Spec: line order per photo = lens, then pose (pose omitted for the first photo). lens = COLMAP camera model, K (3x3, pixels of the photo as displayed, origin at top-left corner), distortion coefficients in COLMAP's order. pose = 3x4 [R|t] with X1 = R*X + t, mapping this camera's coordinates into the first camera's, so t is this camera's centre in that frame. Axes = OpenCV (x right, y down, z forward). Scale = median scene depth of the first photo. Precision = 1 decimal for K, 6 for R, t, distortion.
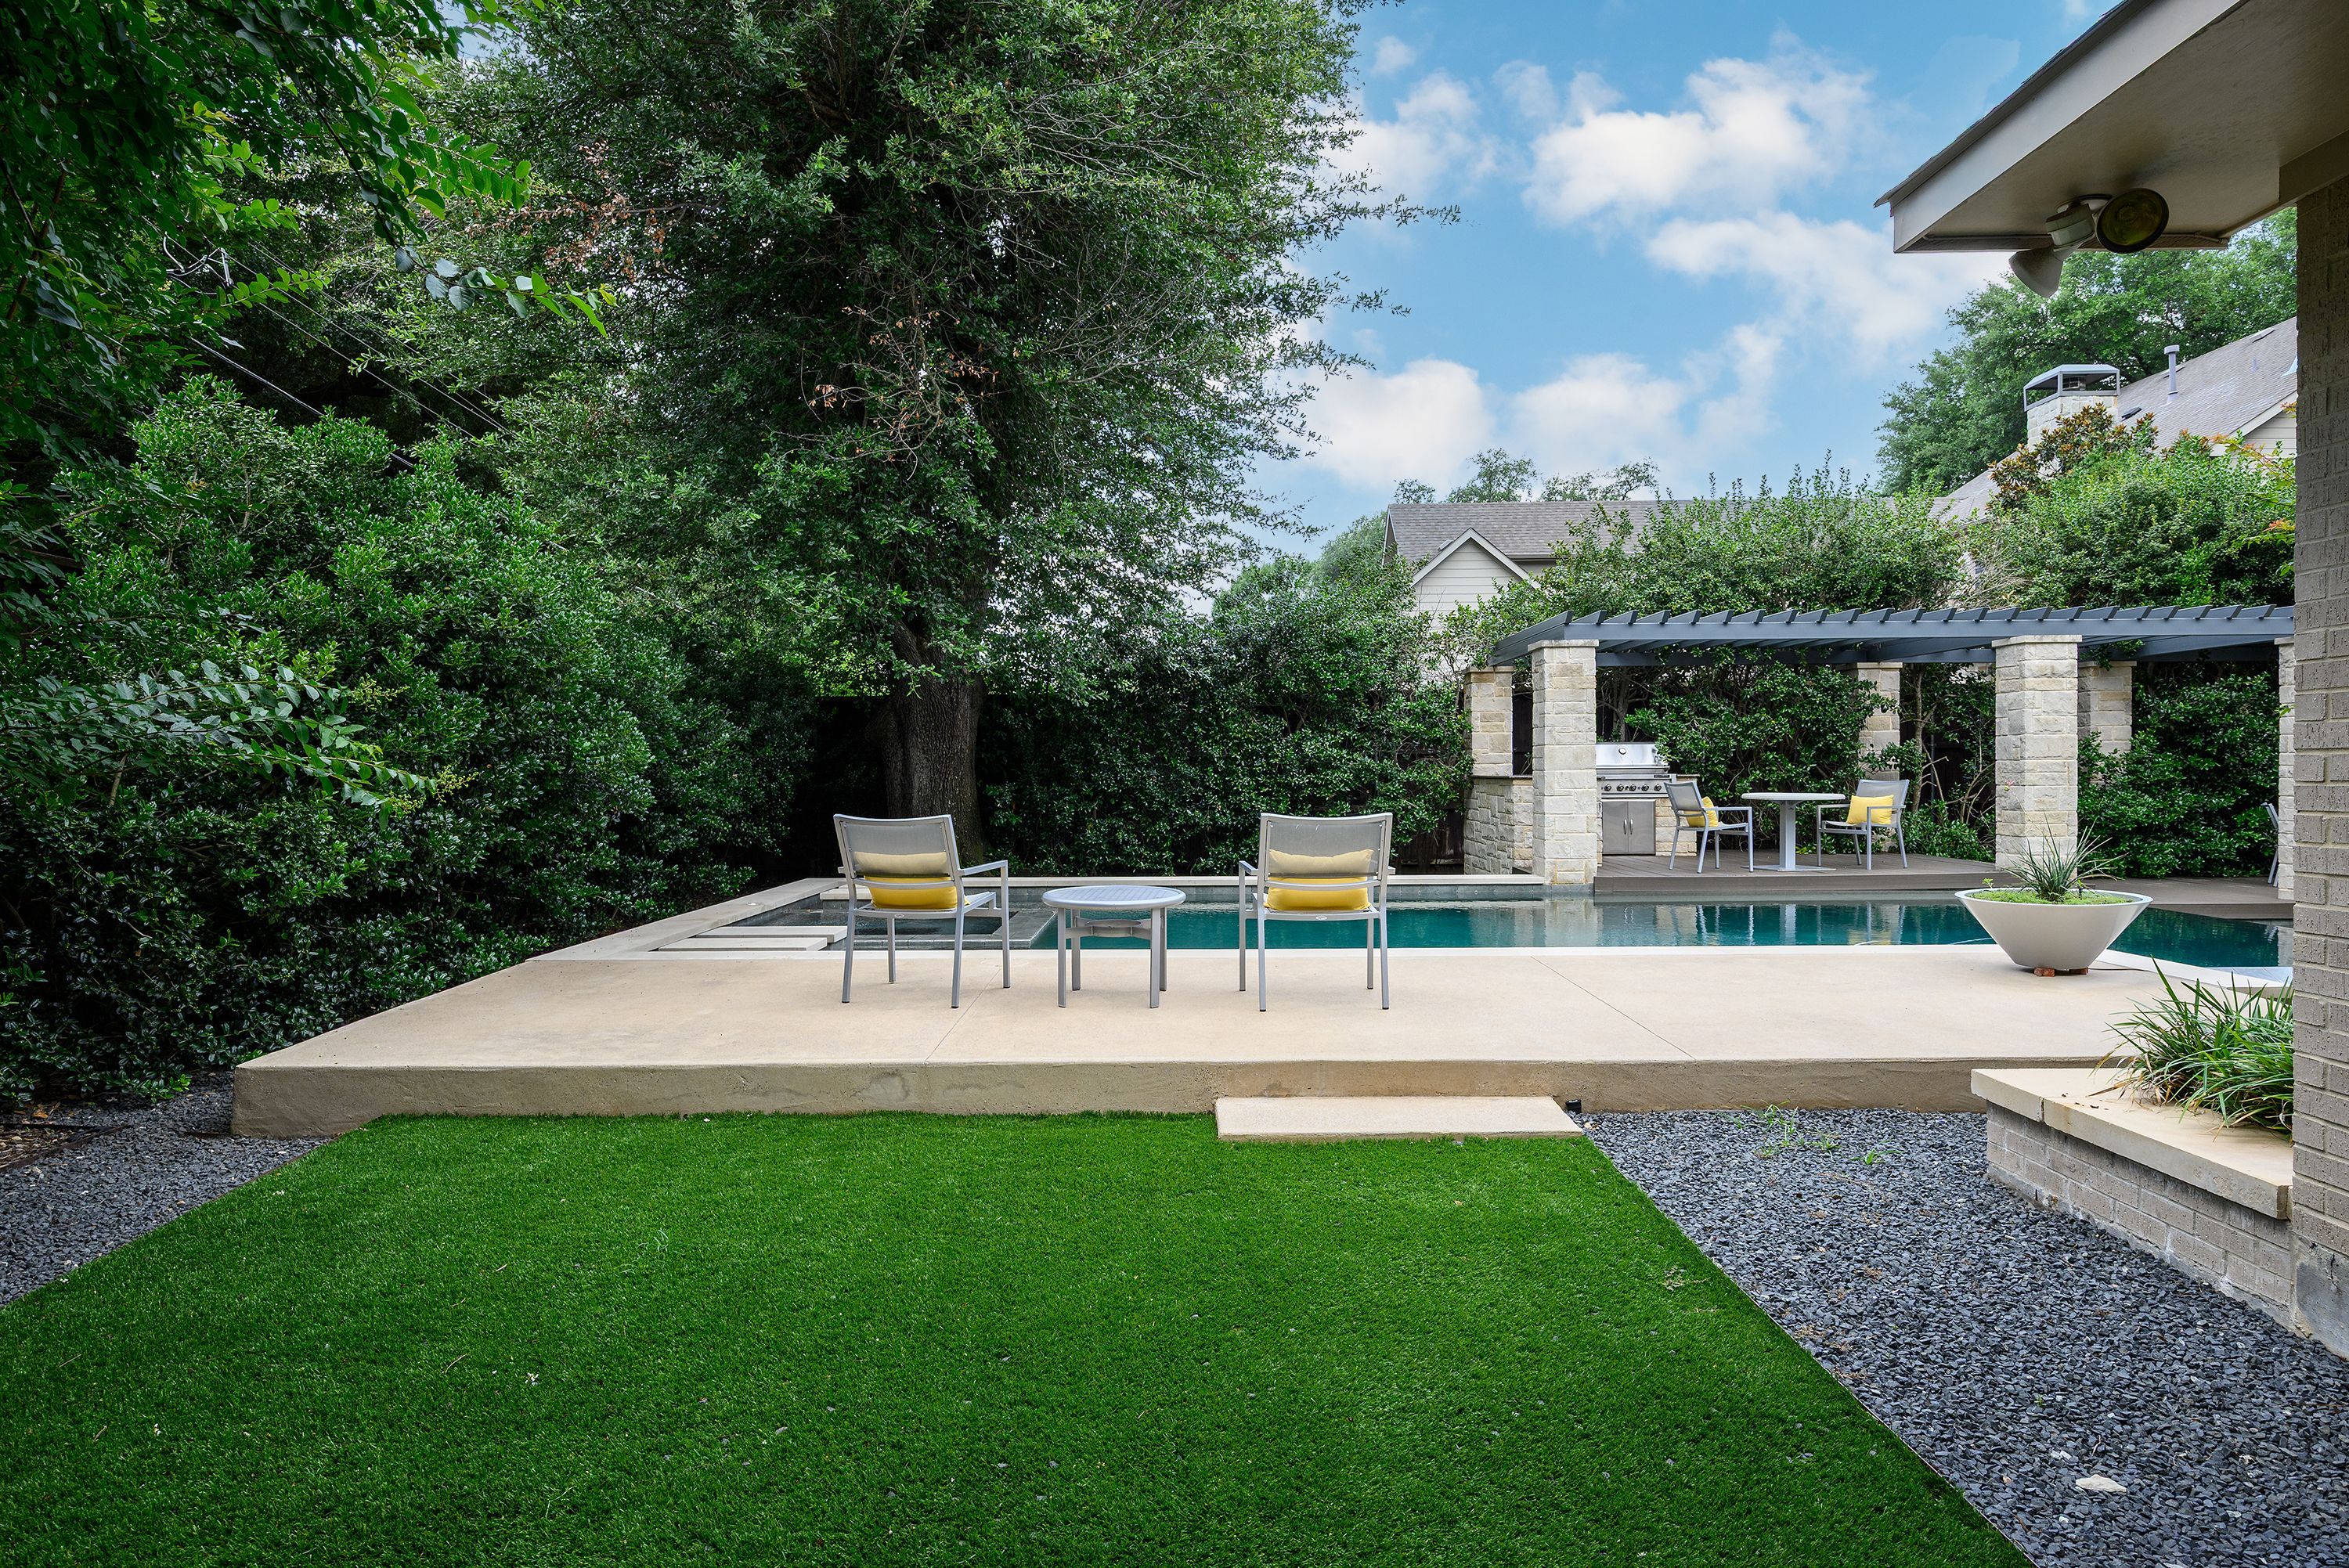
lens RADIAL K [[1396.8, 0, 1168.0], [0, 1396.8, 779.9], [0, 0, 1]] dist [-0.006595, -0.001849]
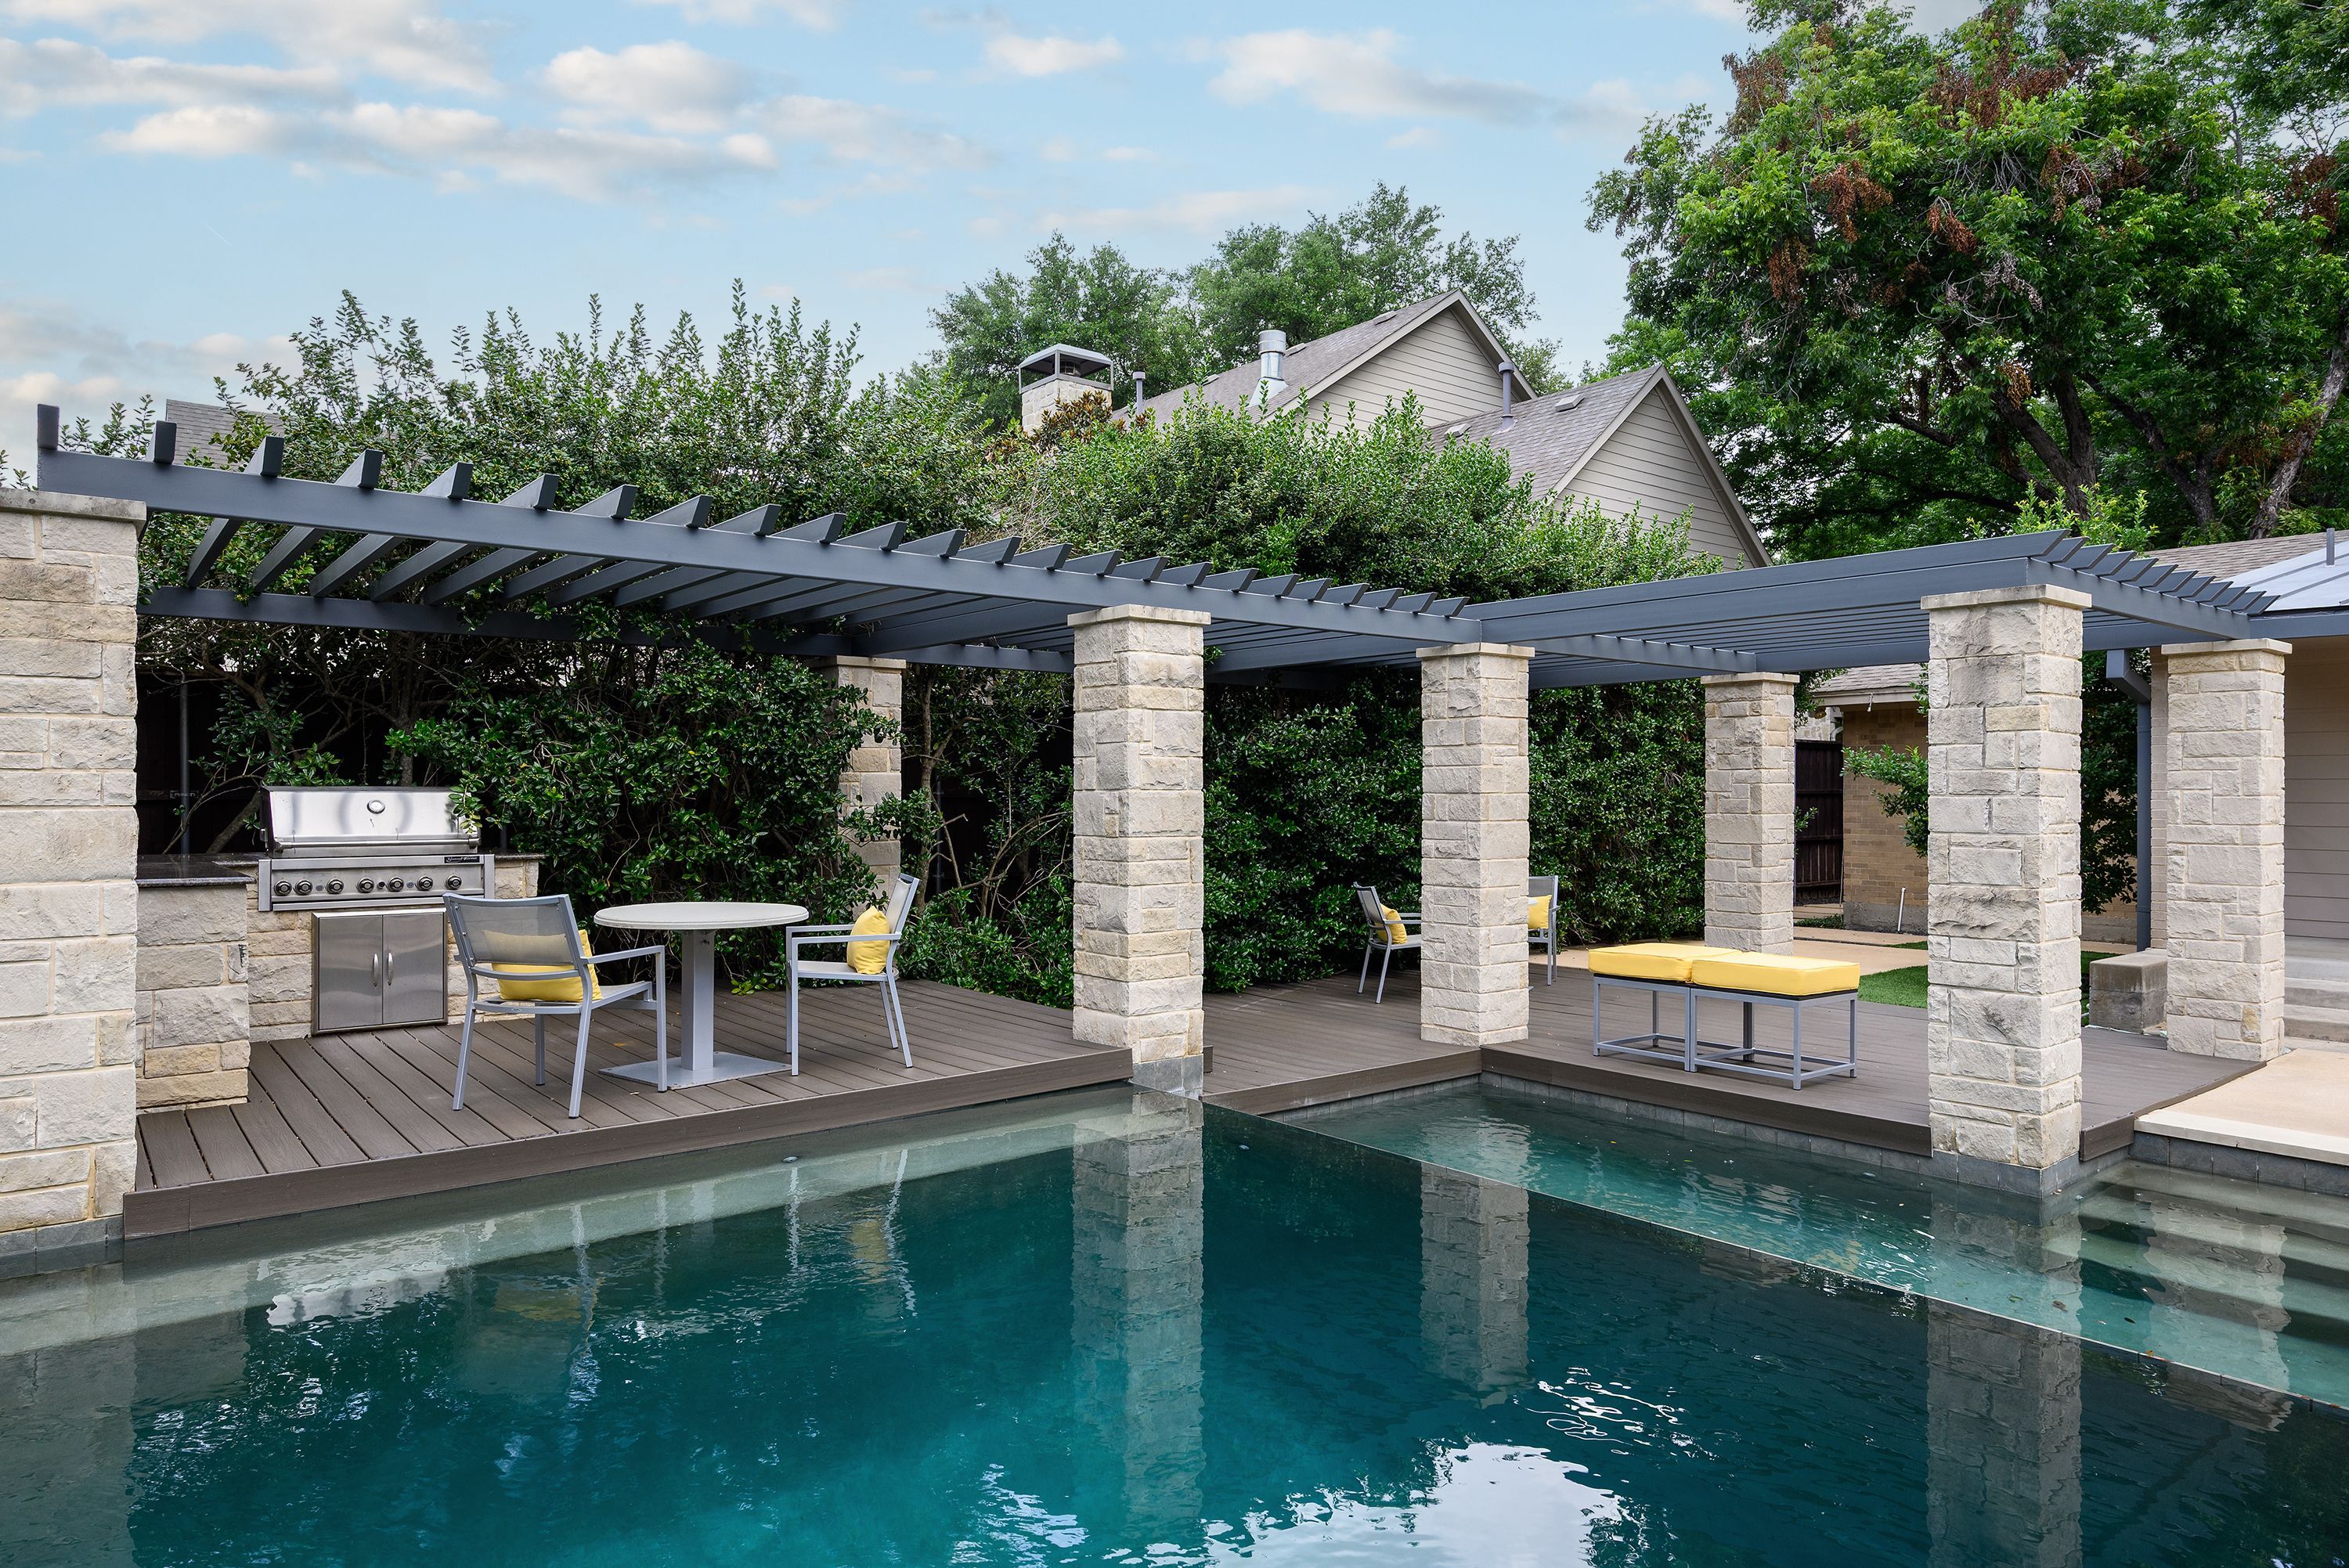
lens RADIAL K [[1396.8, 0, 1170.2], [0, 1396.8, 788.9], [0, 0, 1]] dist [-0.006595, -0.001849]
pose [[0.767160, 0.010295, 0.641373, 0.231683], [-0.002157, 0.999907, -0.013470, -0.021110], [-0.641452, 0.008950, 0.767111, 0.471891]]
